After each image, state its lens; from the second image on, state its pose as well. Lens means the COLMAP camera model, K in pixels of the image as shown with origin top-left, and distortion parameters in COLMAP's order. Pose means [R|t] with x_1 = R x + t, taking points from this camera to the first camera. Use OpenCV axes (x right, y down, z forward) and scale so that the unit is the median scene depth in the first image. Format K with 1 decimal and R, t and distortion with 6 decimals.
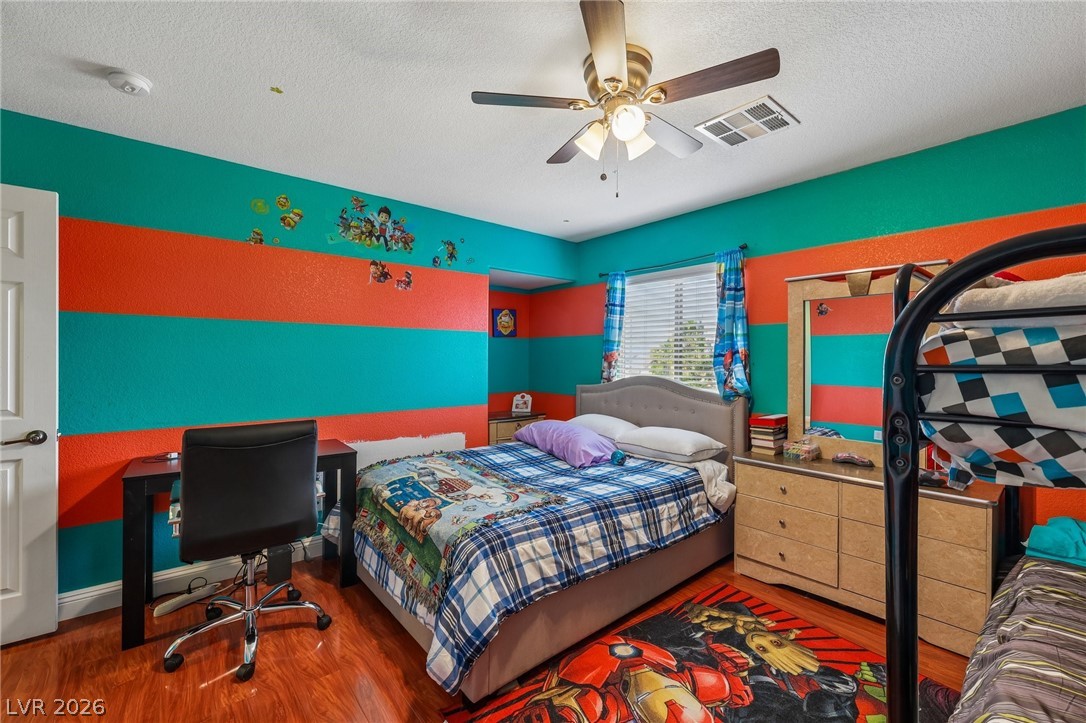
lens RADIAL K [[455.0, 0, 540.0], [0, 455.0, 357.7], [0, 0, 1]] dist [0.000009, 0.000515]
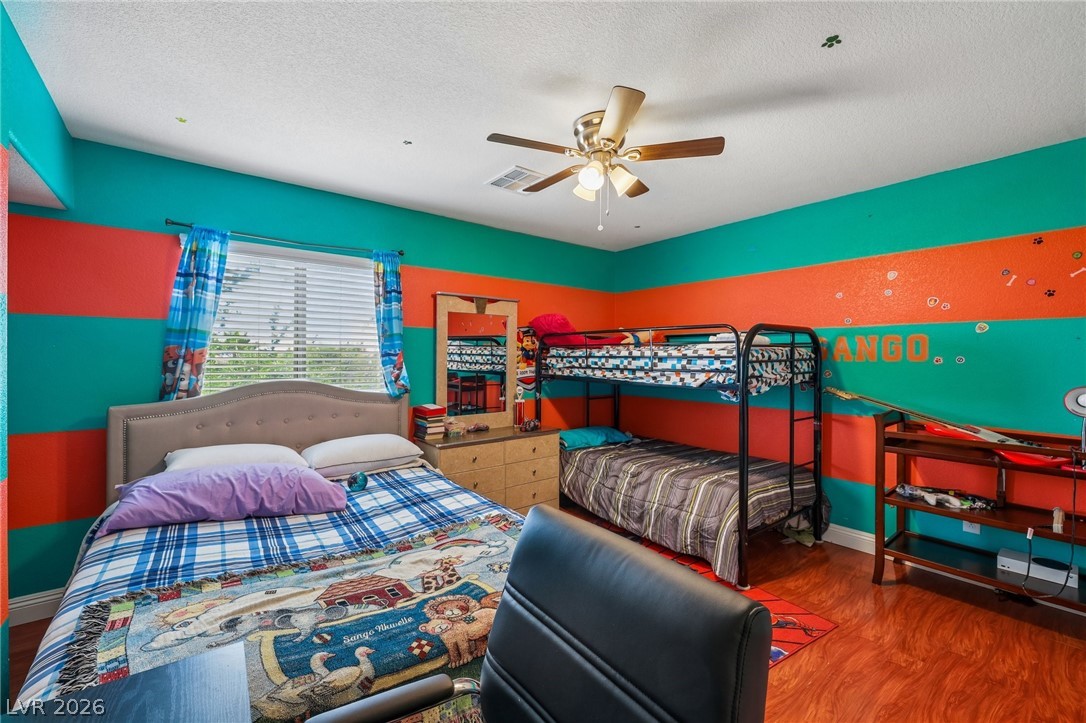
lens RADIAL K [[455.0, 0, 540.0], [0, 455.0, 357.7], [0, 0, 1]] dist [0.000009, 0.000515]
pose [[0.018031, -0.007566, 0.999809, -0.729101], [-0.001851, 0.999969, 0.007600, -0.007914], [-0.999836, -0.001987, 0.018017, 0.768013]]
